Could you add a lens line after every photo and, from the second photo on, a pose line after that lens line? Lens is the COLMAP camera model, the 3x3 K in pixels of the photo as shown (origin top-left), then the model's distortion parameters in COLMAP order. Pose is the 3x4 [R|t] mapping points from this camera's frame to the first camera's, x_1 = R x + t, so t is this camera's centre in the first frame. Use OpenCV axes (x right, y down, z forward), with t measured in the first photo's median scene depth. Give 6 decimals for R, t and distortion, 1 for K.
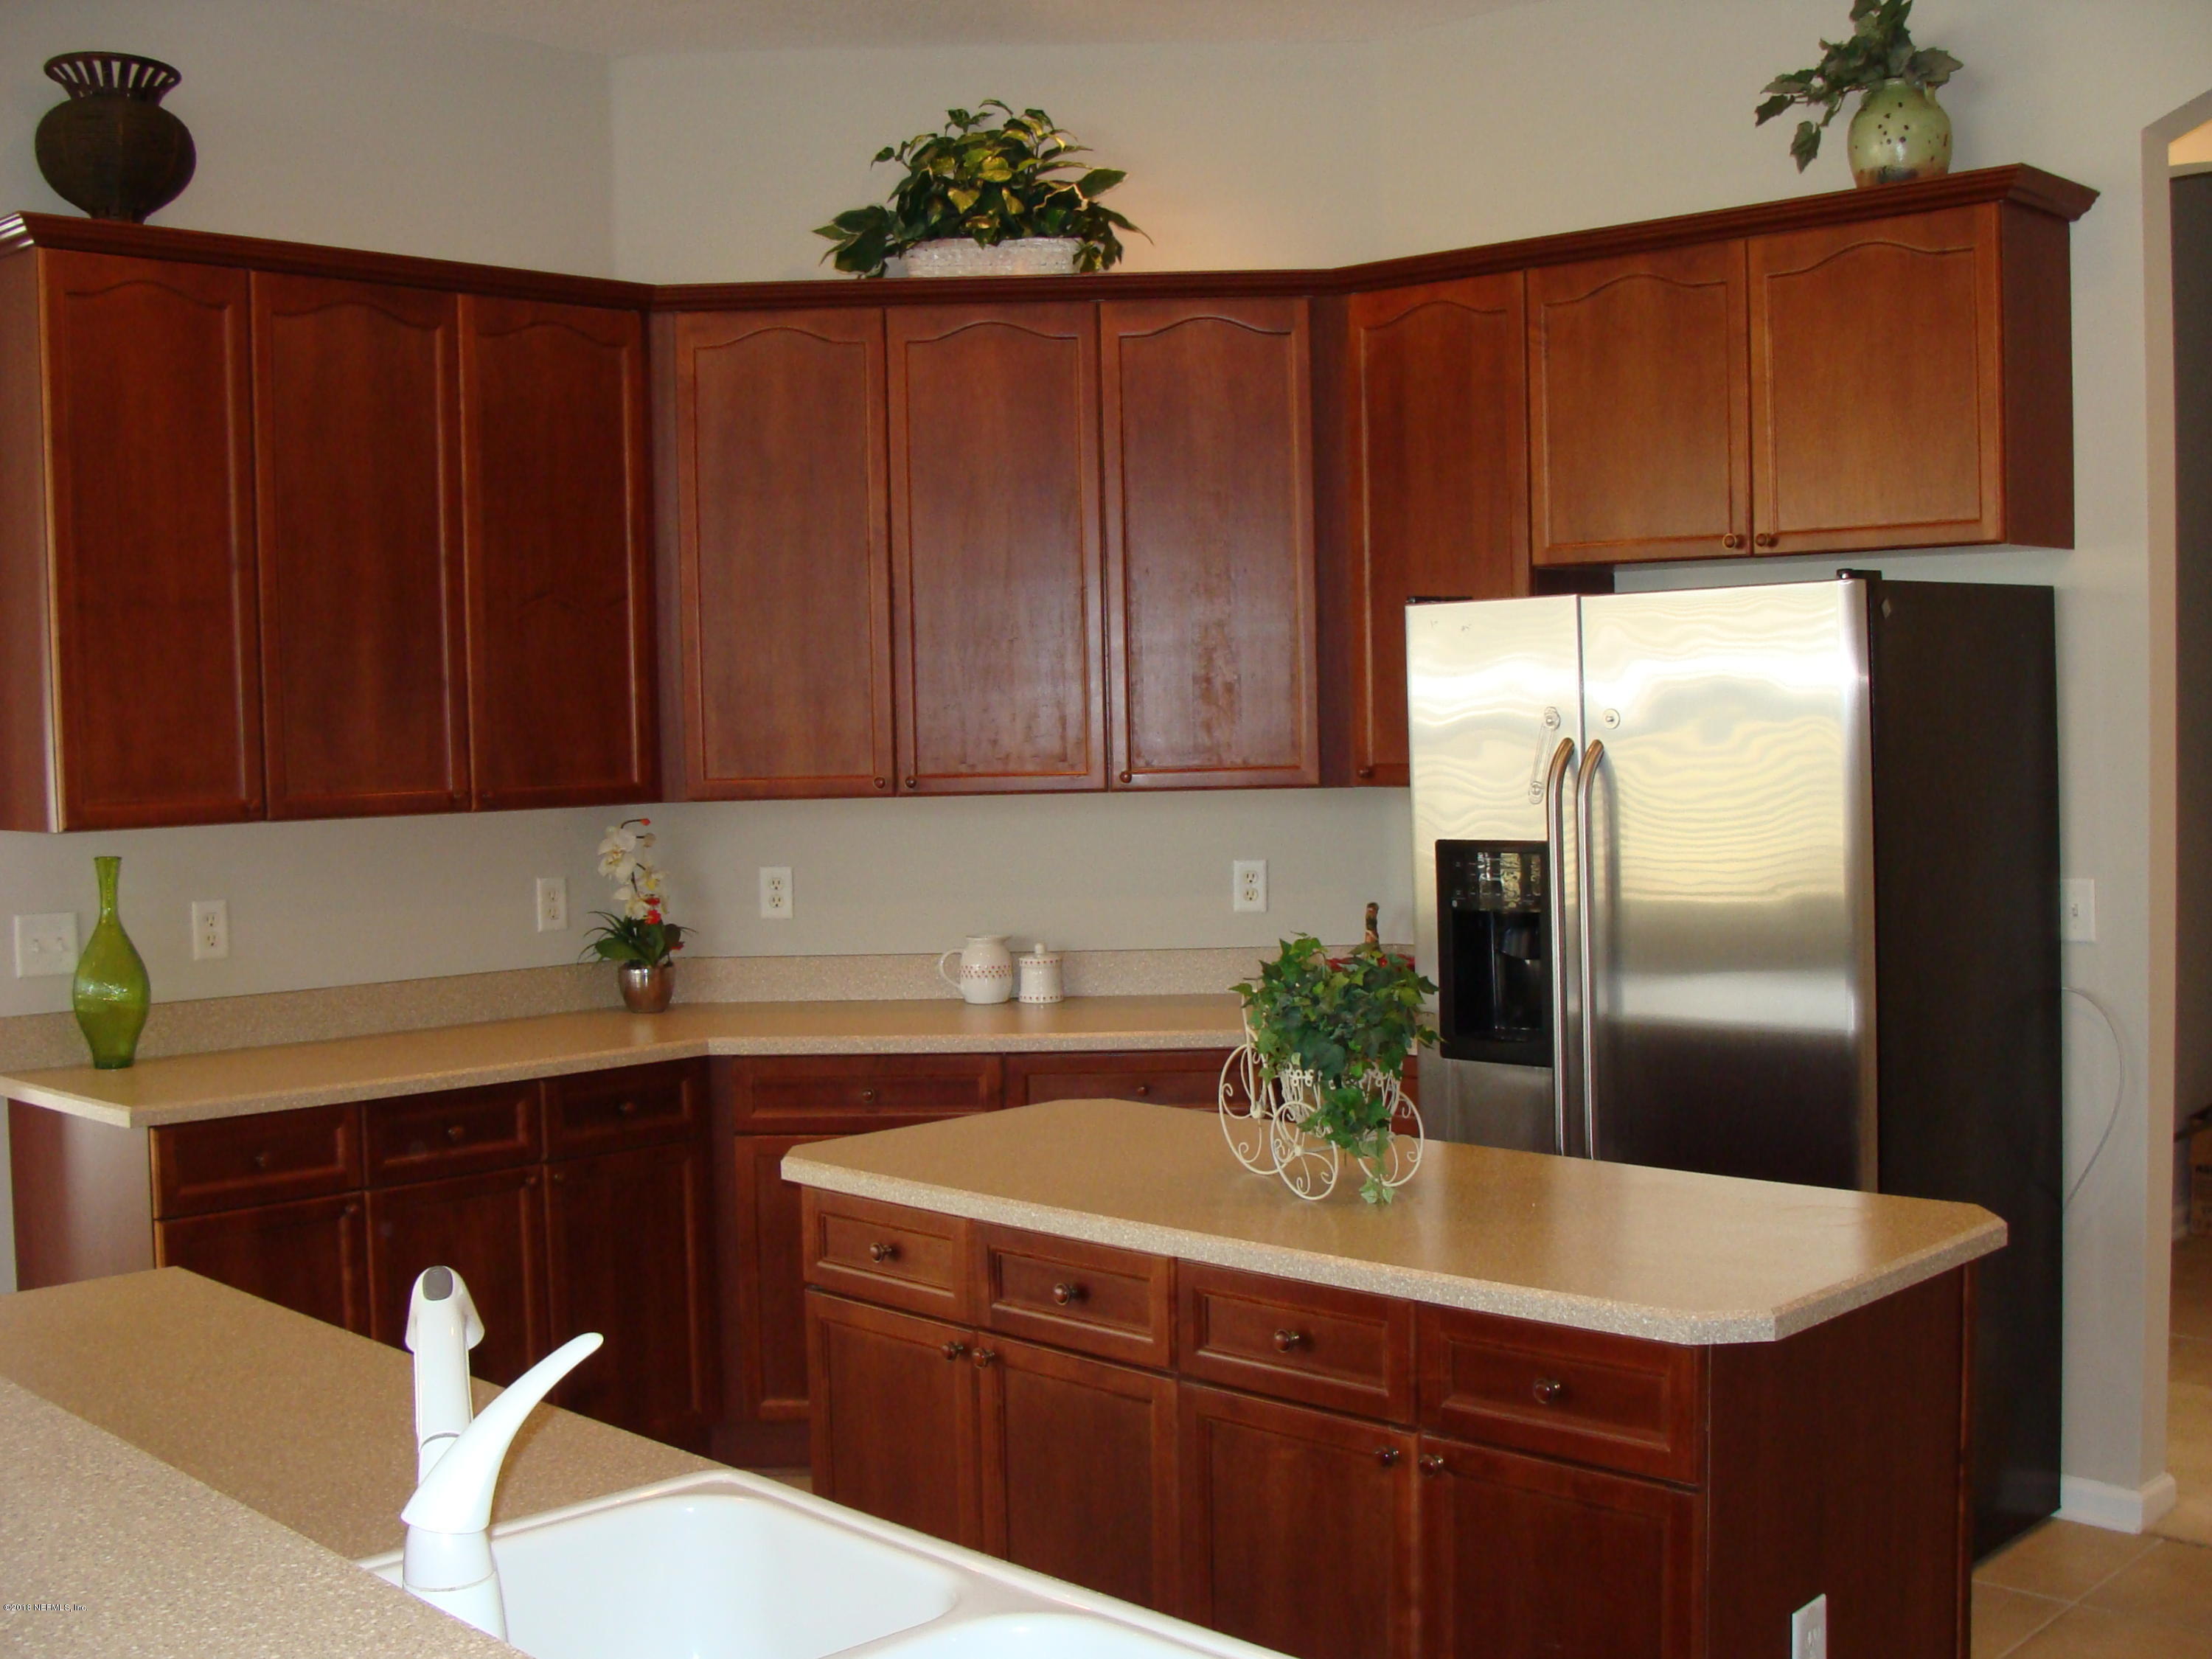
lens RADIAL K [[2543.3, 0, 1106.0], [0, 2543.3, 829.5], [0, 0, 1]] dist [-0.305309, 0.836657]
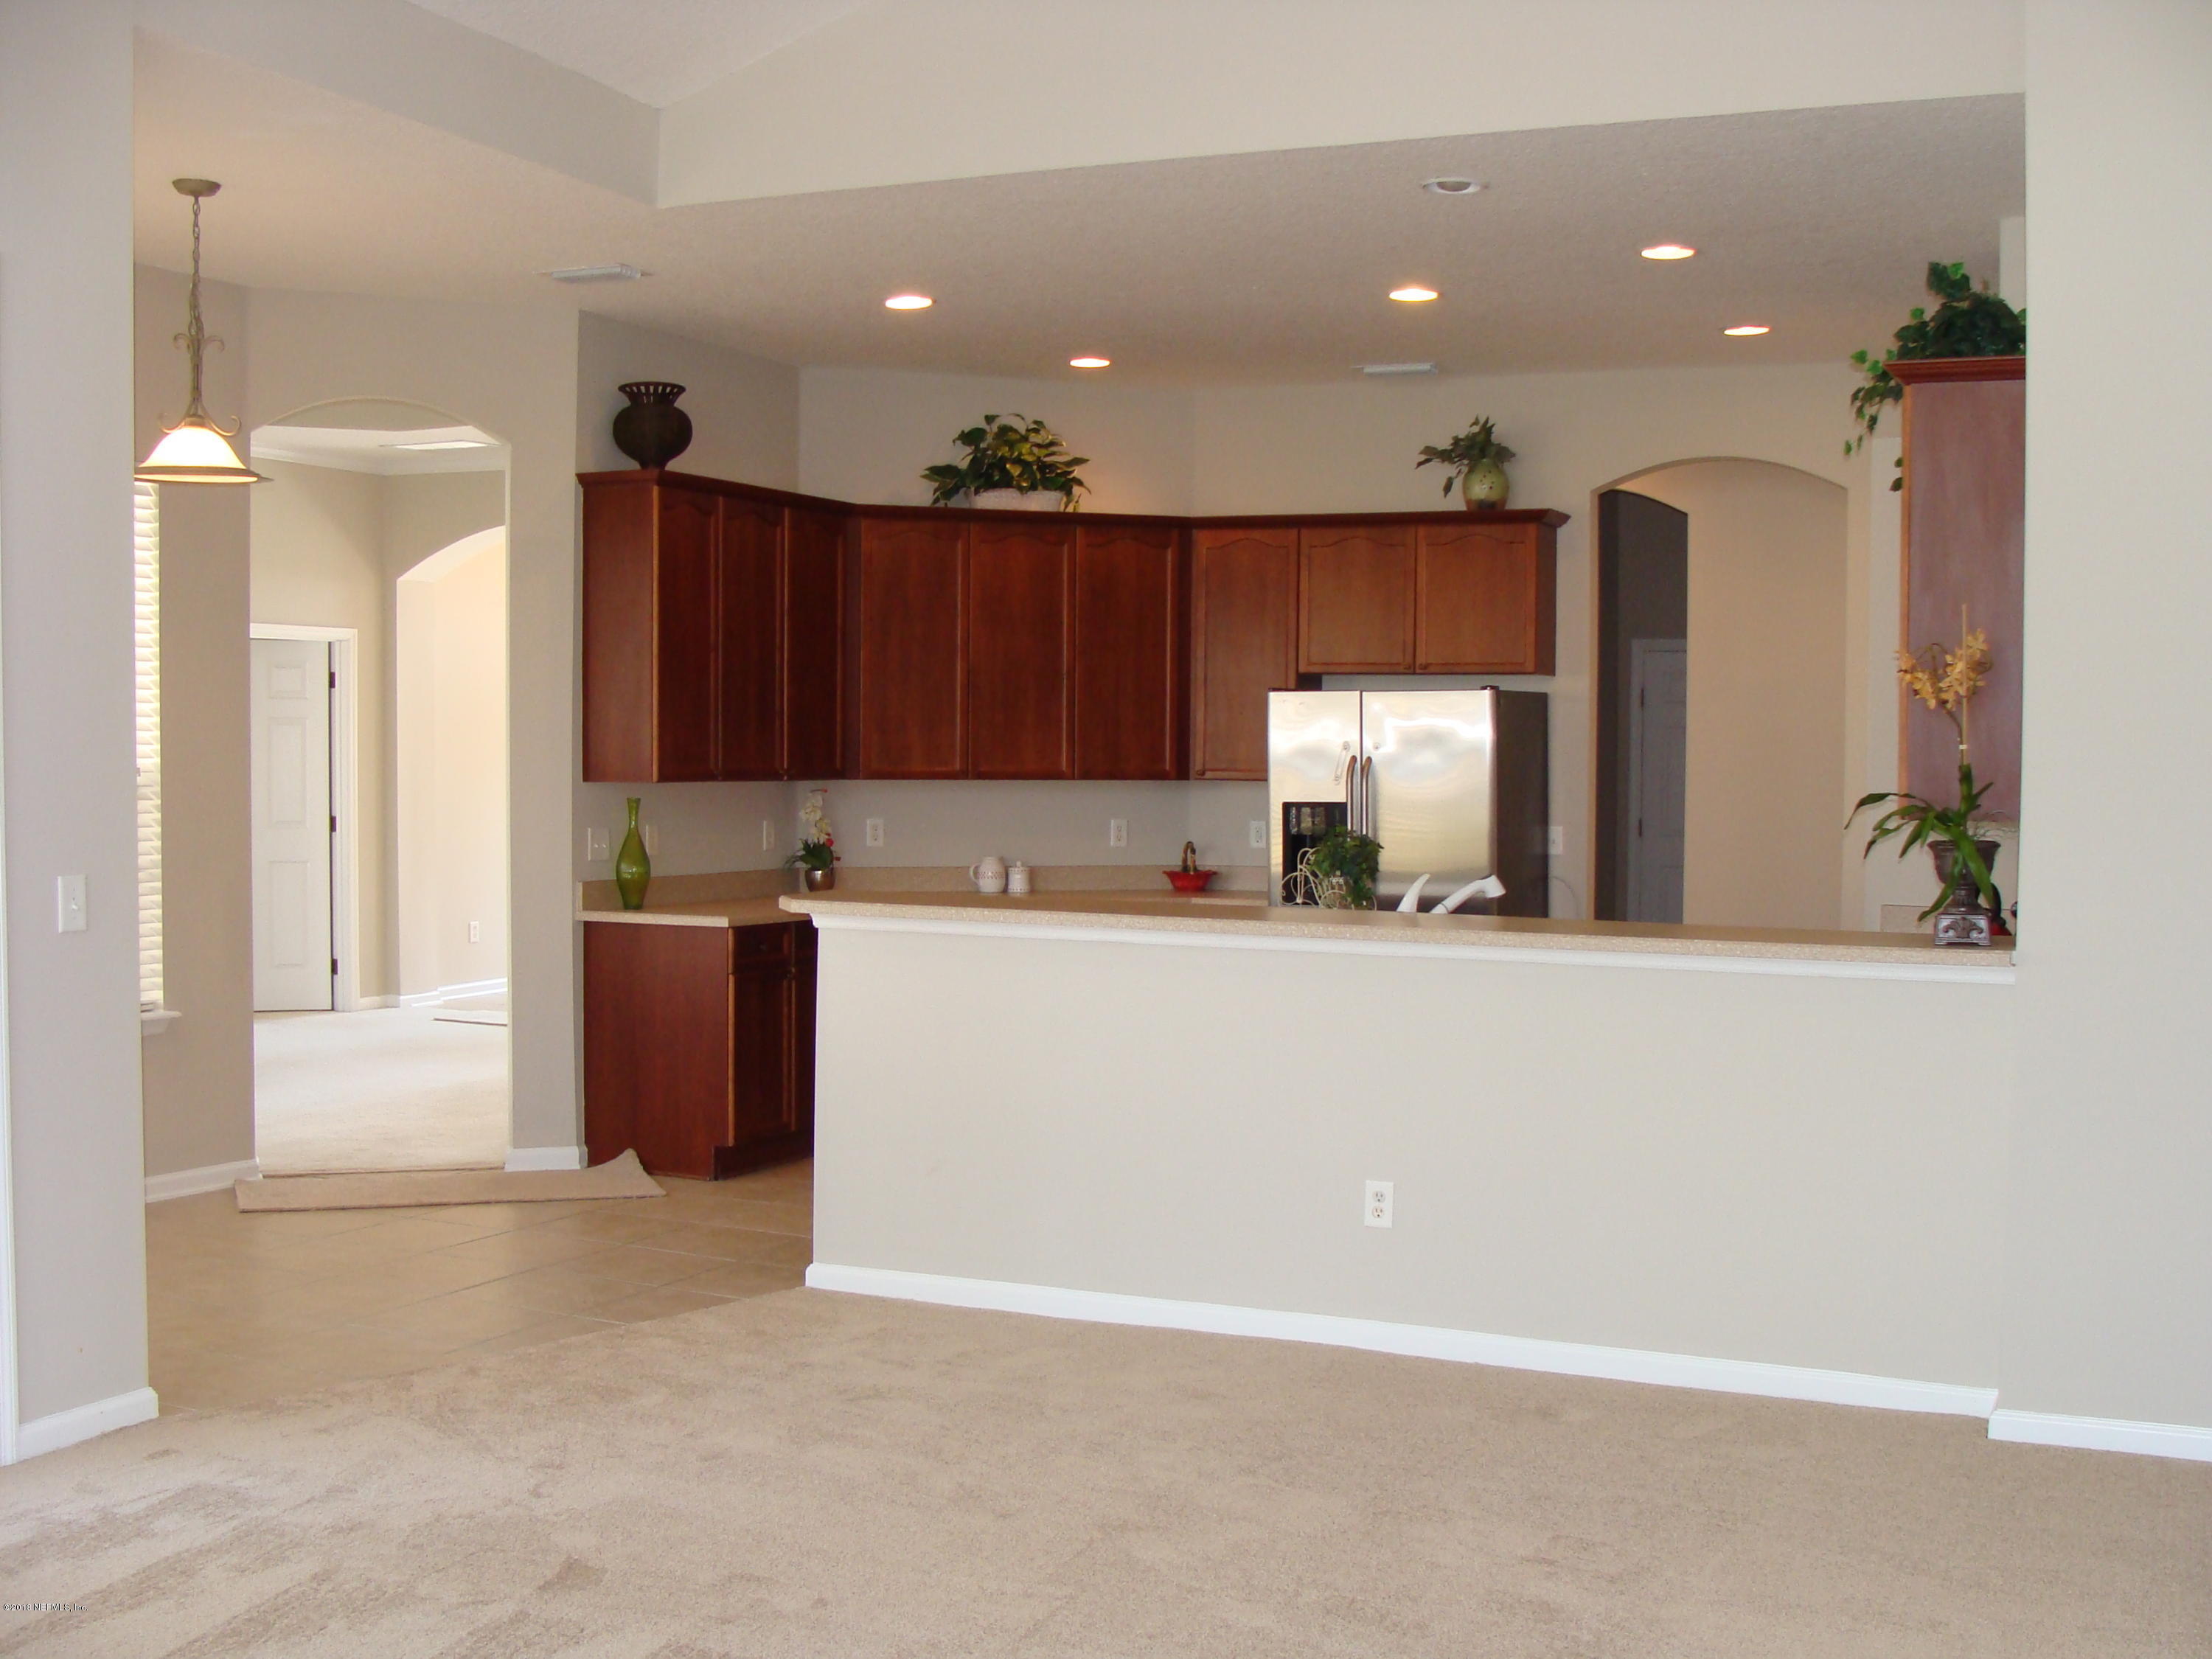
lens RADIAL K [[2484.7, 0, 1106.0], [0, 2484.7, 829.5], [0, 0, 1]] dist [-0.226037, 0.241376]
pose [[0.940086, 0.017536, 0.340485, -0.672284], [-0.010716, 0.999703, -0.021899, 0.069226], [-0.340768, 0.016939, 0.939995, -0.854407]]
